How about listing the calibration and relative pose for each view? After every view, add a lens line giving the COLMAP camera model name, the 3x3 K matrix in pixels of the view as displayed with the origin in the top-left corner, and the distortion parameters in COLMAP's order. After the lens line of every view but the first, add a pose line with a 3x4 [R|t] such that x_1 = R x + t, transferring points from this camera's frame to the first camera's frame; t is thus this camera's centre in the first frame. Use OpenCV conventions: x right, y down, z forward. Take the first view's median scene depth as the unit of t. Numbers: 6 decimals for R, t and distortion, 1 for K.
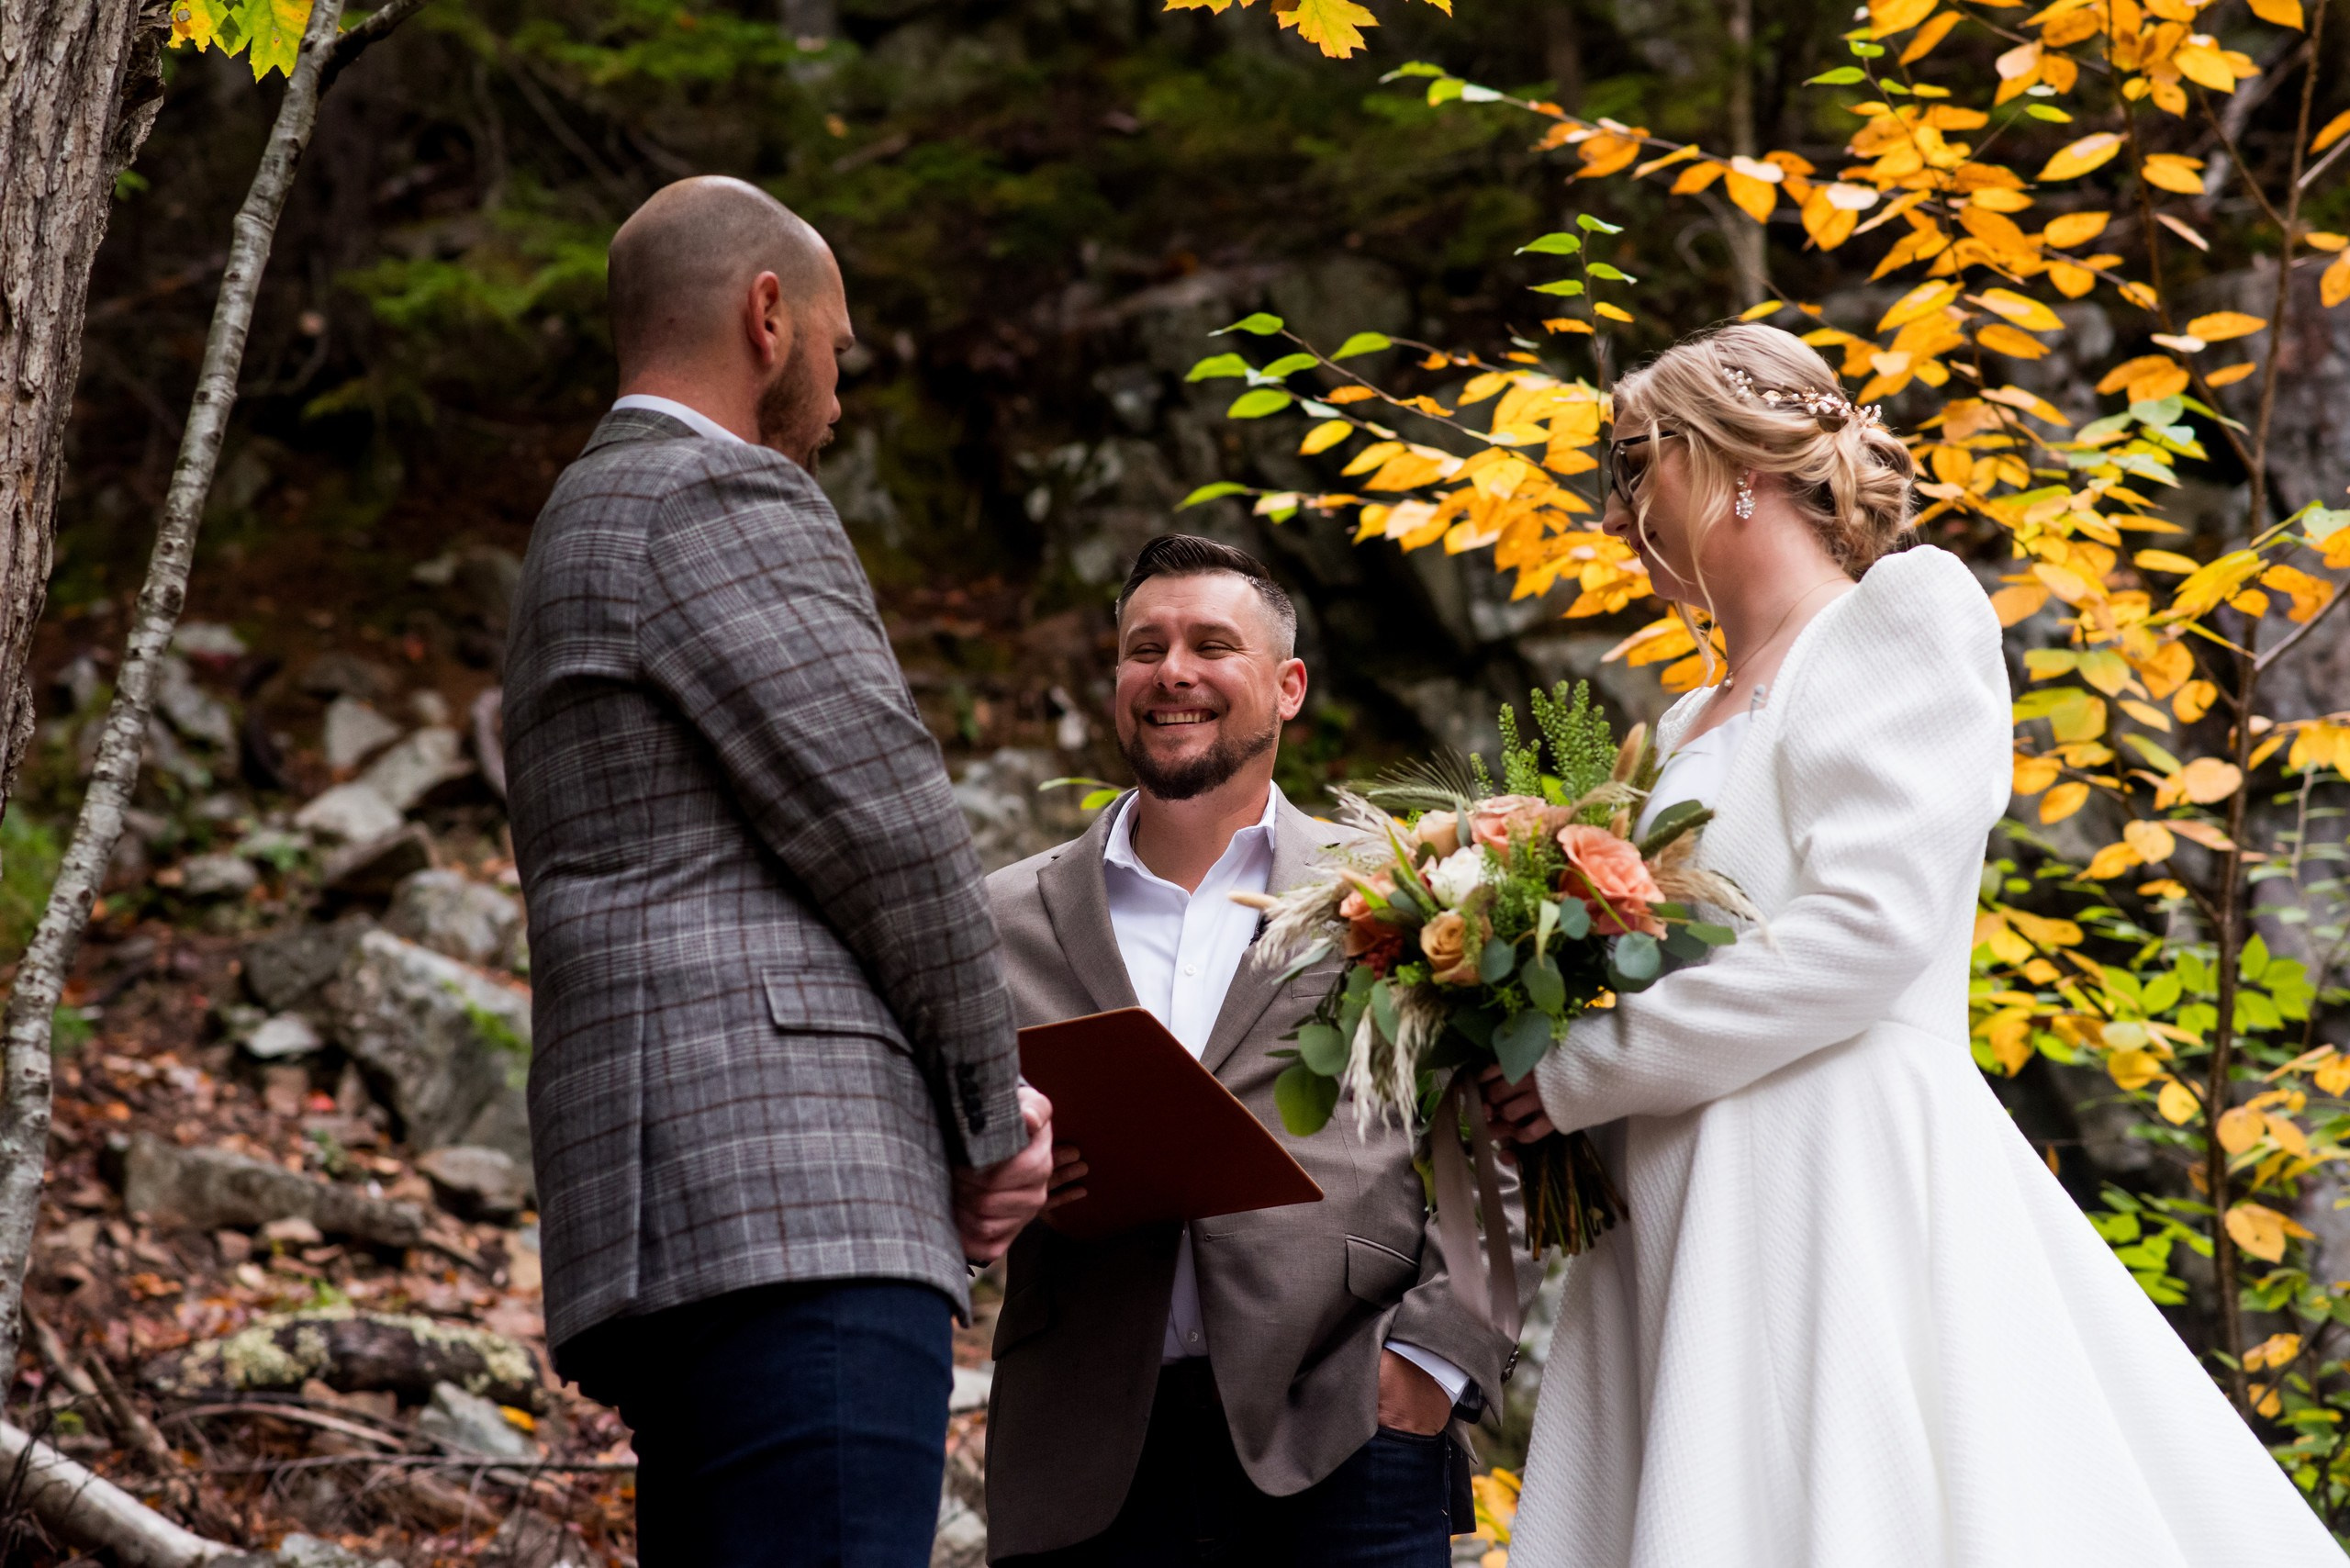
lens RADIAL K [[5681.6, 0, 1175.0], [0, 5681.6, 784.0], [0, 0, 1]] dist [-0.020715, 0.761841]
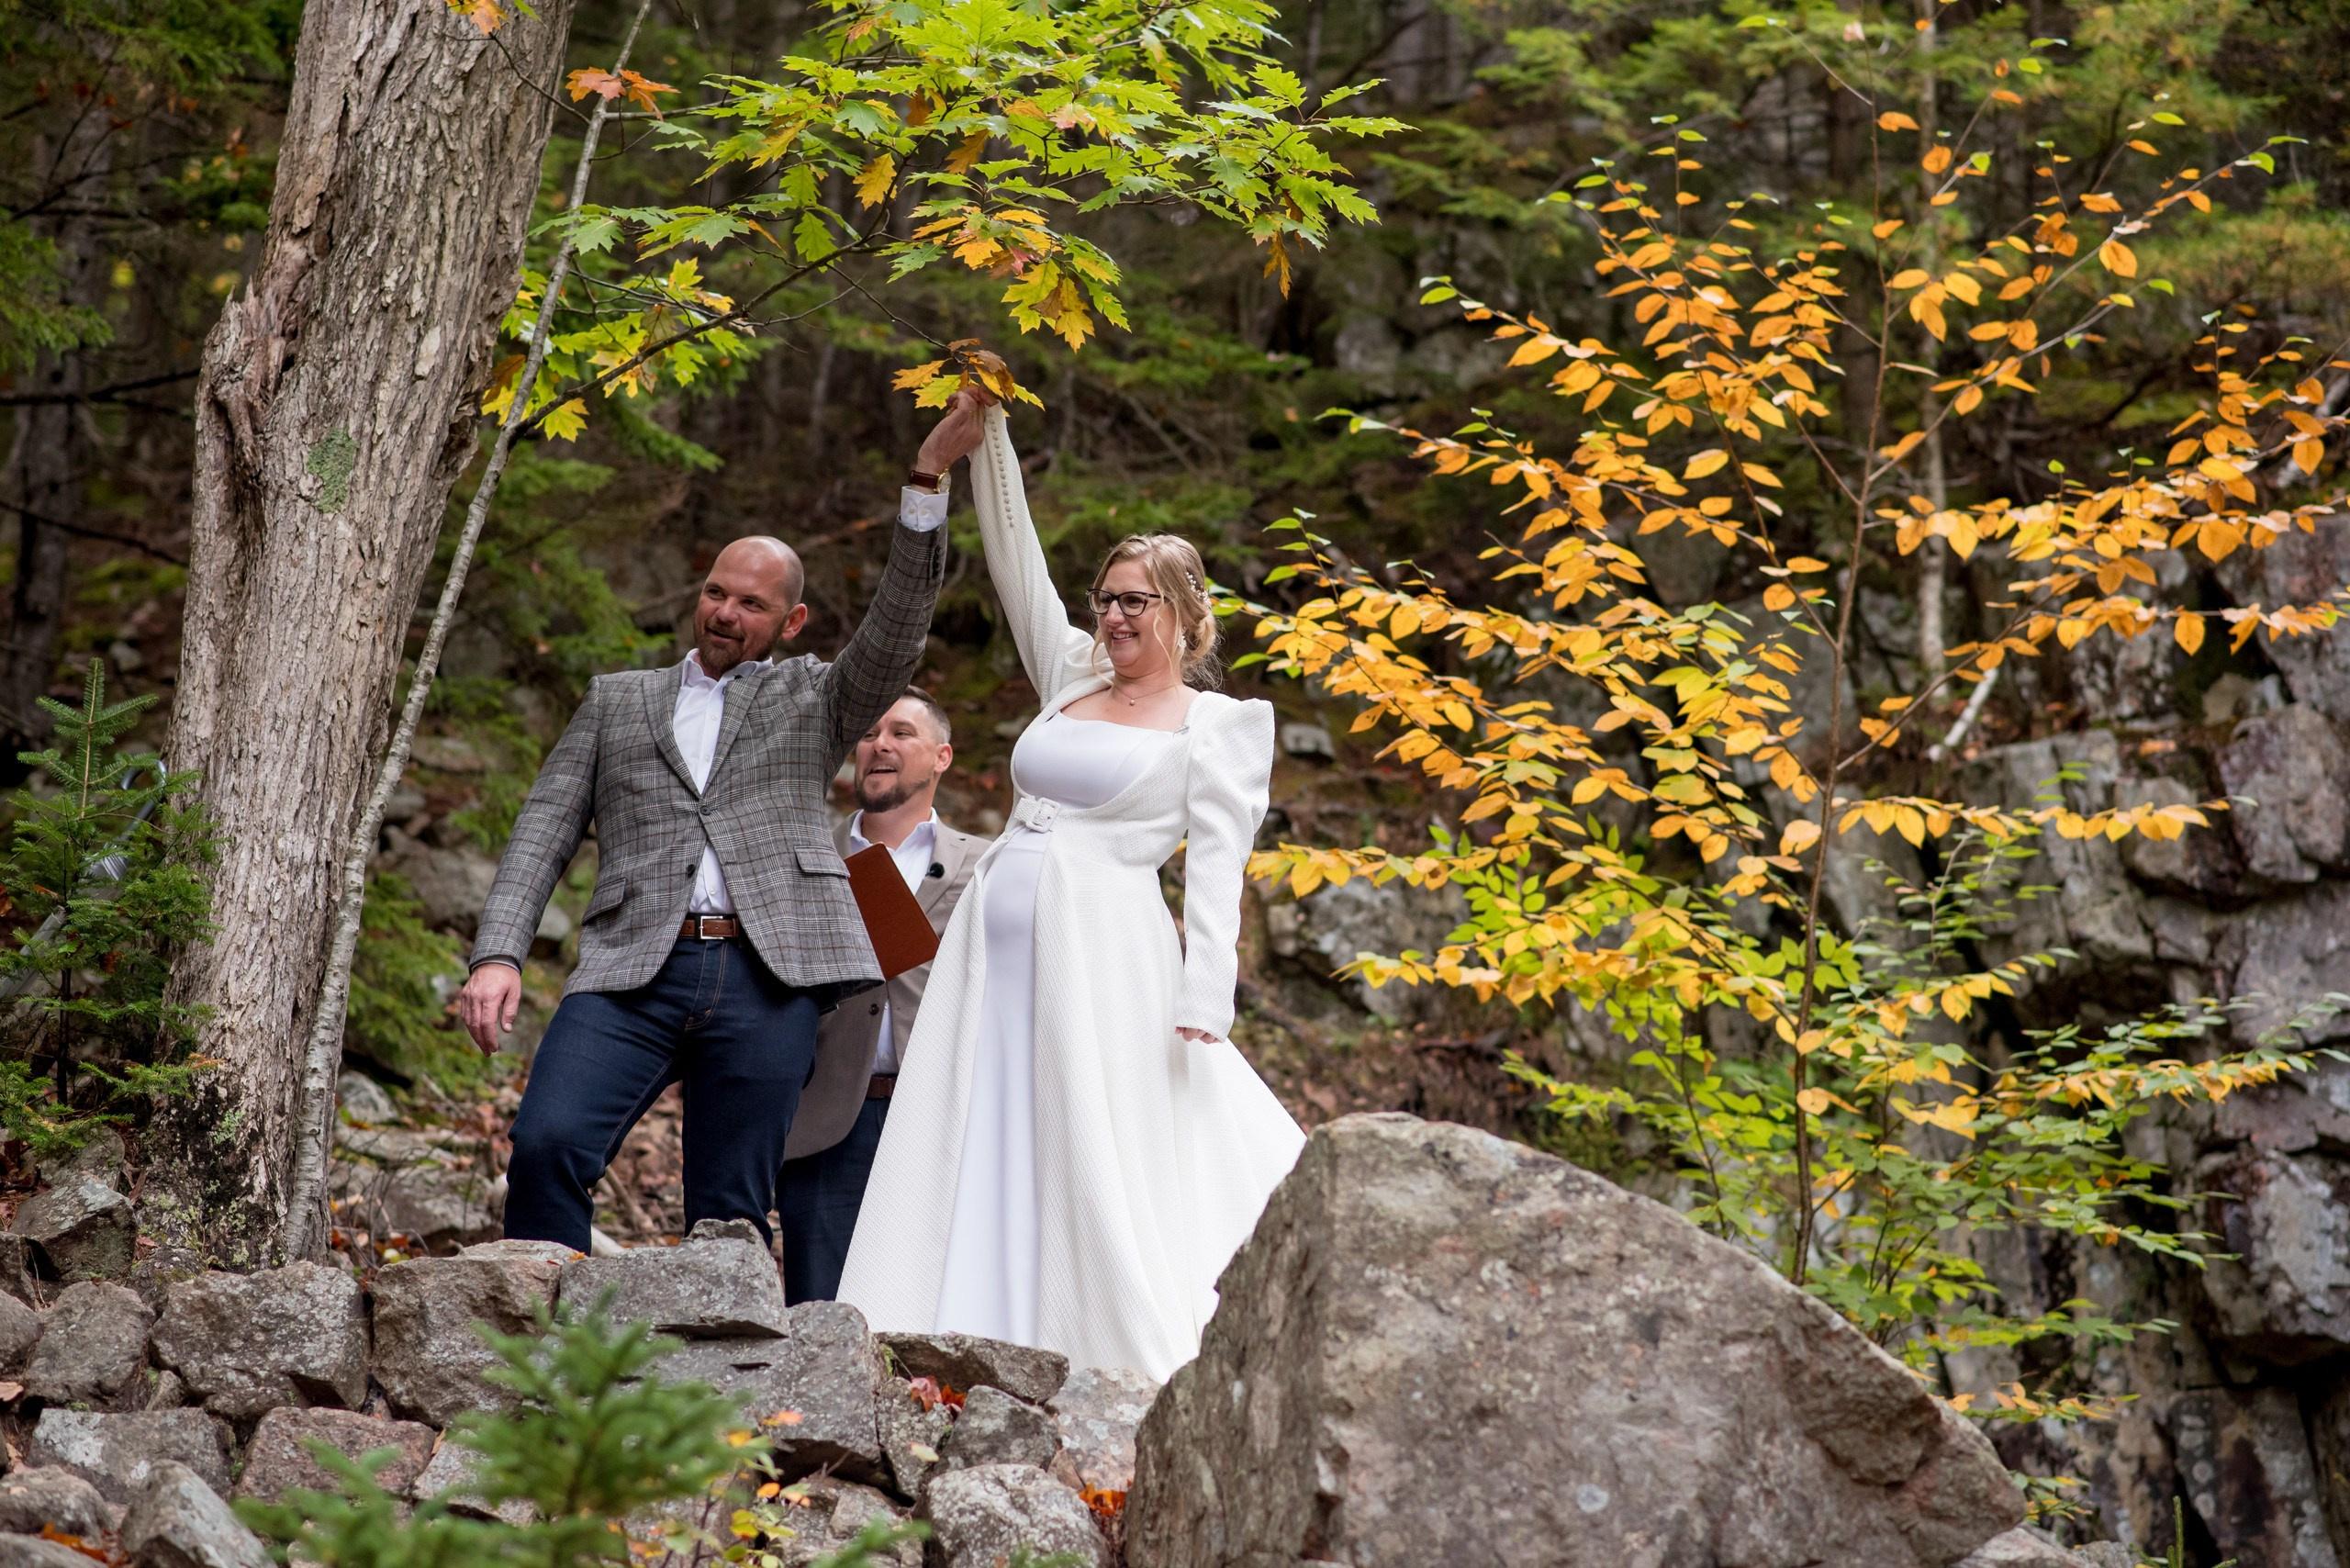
lens RADIAL K [[5701.3, 0, 1171.0], [0, 5701.3, 751.5], [0, 0, 1]] dist [-0.020270, 1.320452]
pose [[0.980725, 0.014164, -0.194878, 0.339341], [-0.023241, 0.998745, -0.044368, 0.055575], [0.194005, 0.048042, 0.979823, -0.706362]]
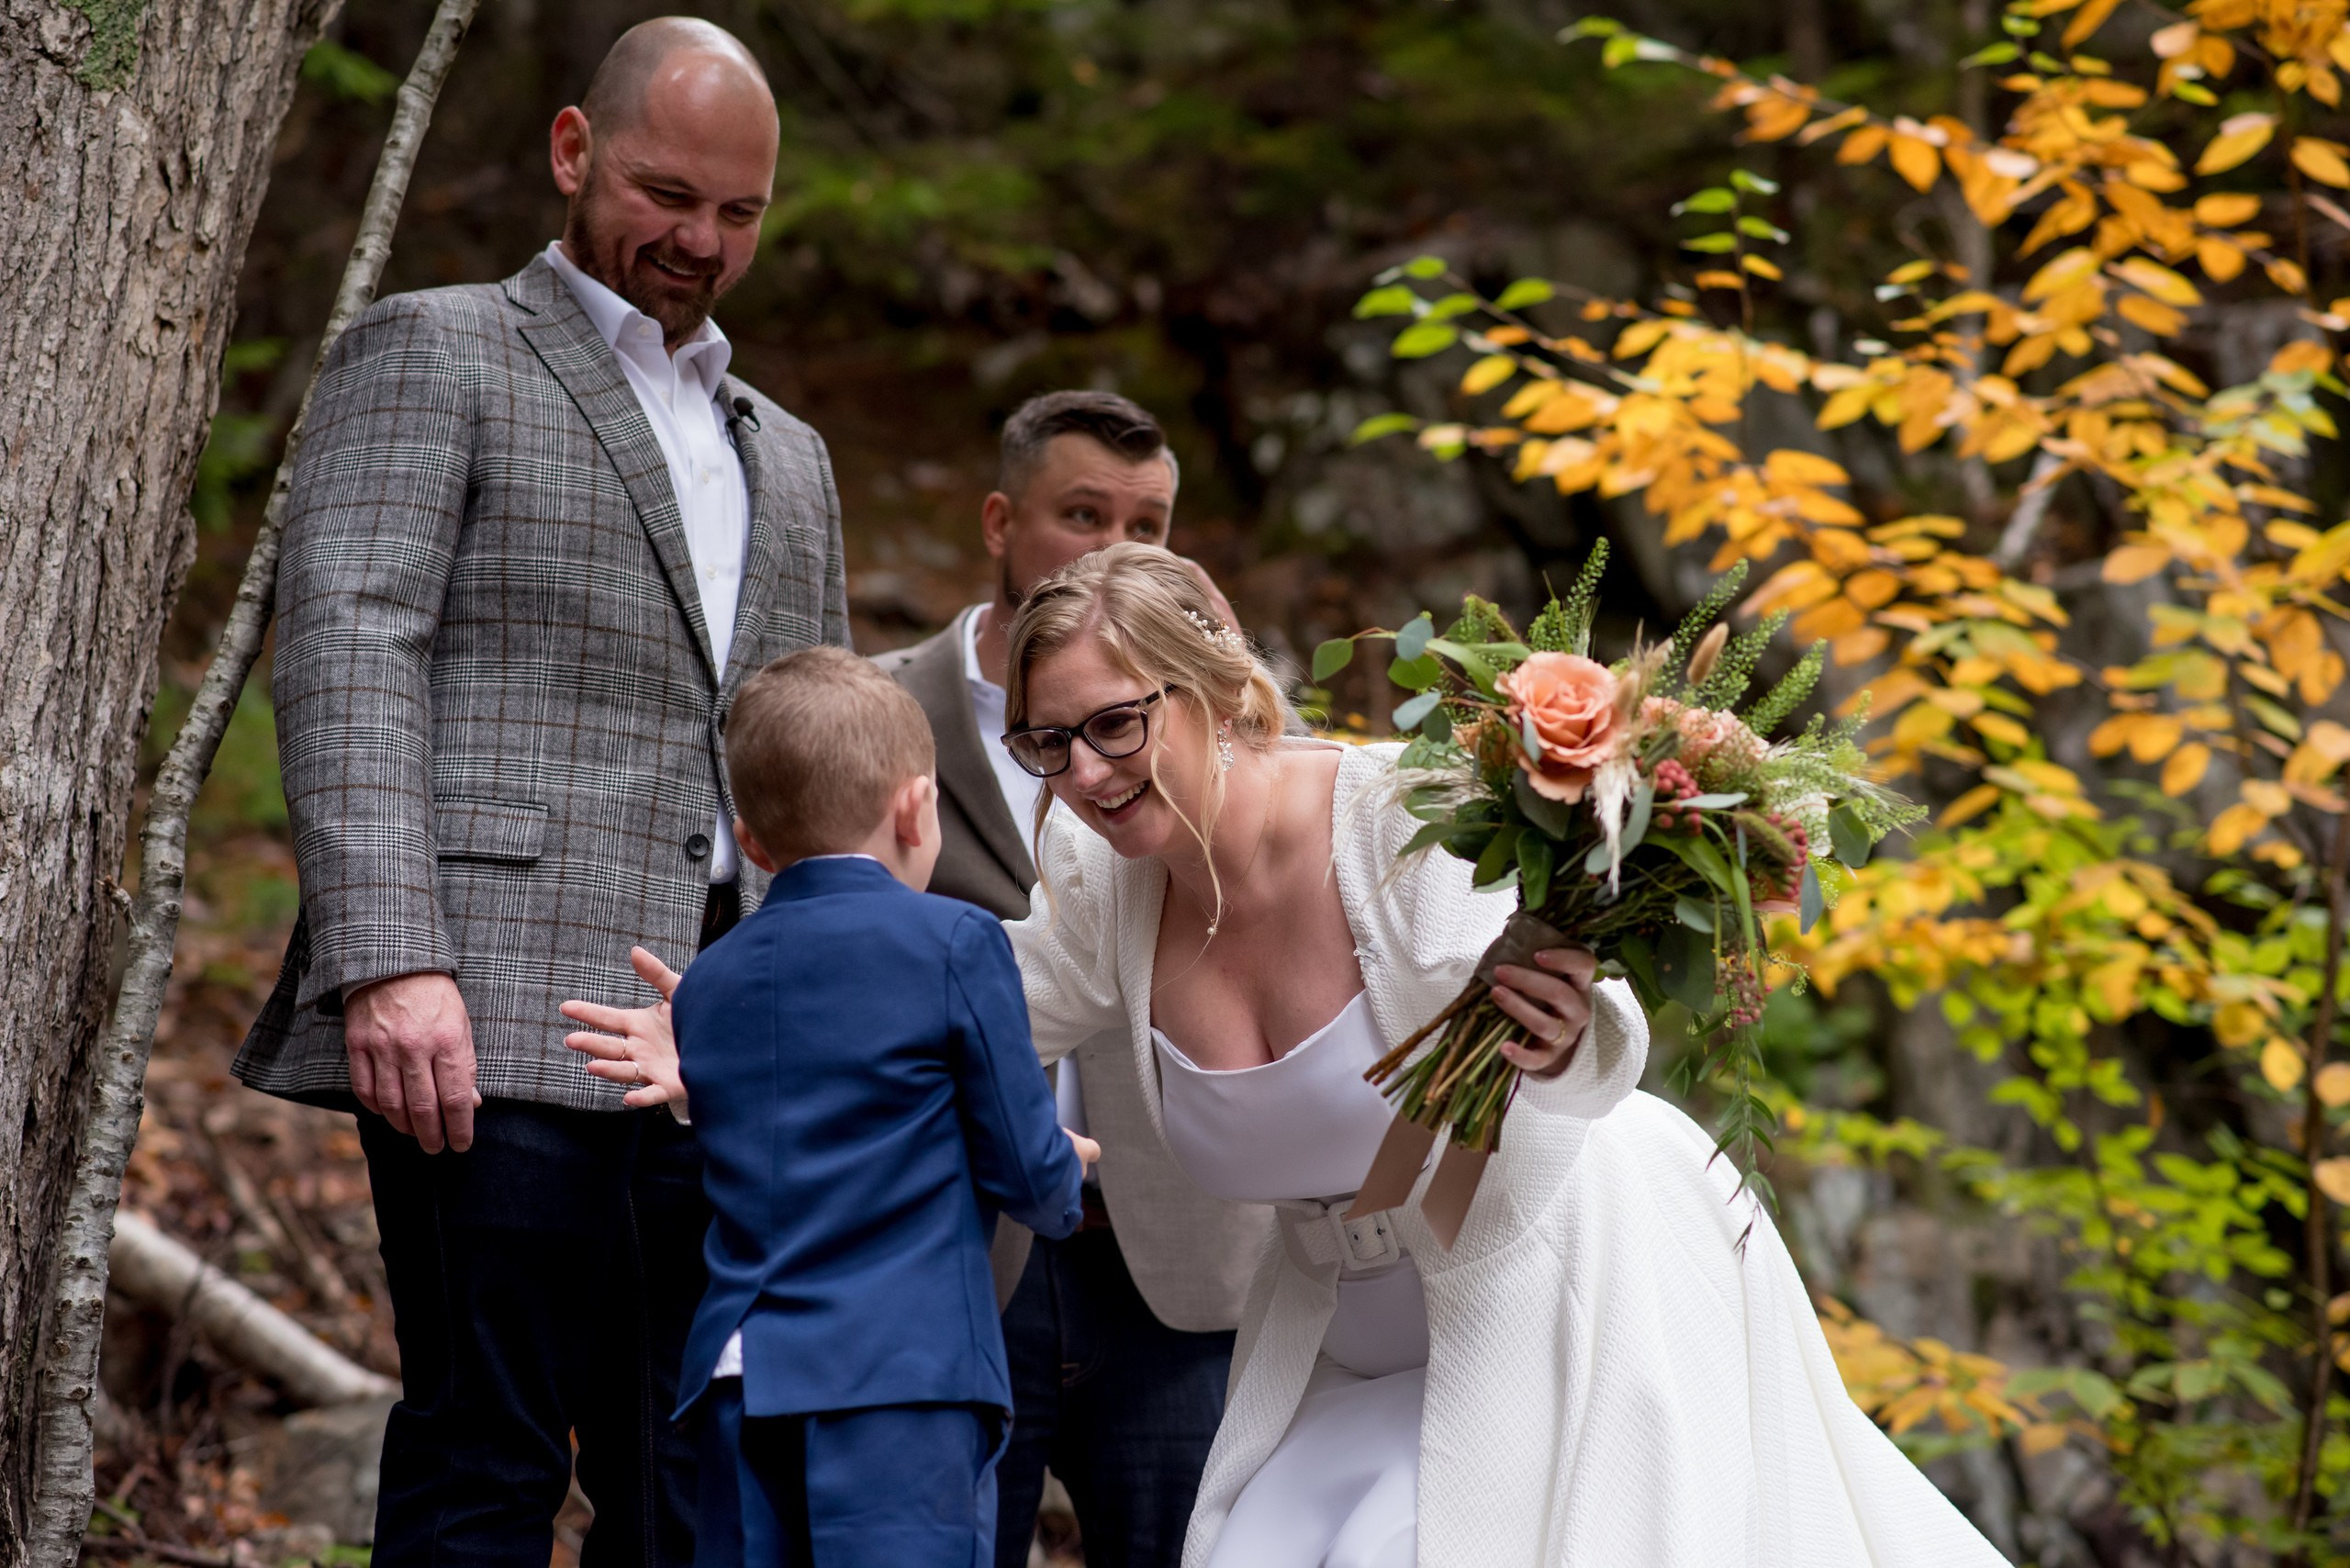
lens RADIAL K [[5701.3, 0, 1171.0], [0, 5701.3, 751.5], [0, 0, 1]] dist [-0.020270, 1.320452]
pose [[0.997284, 0.051367, -0.052791, 0.027997], [-0.051524, 0.998670, -0.001603, 0.012637], [0.052638, 0.004318, 0.998604, -0.046205]]
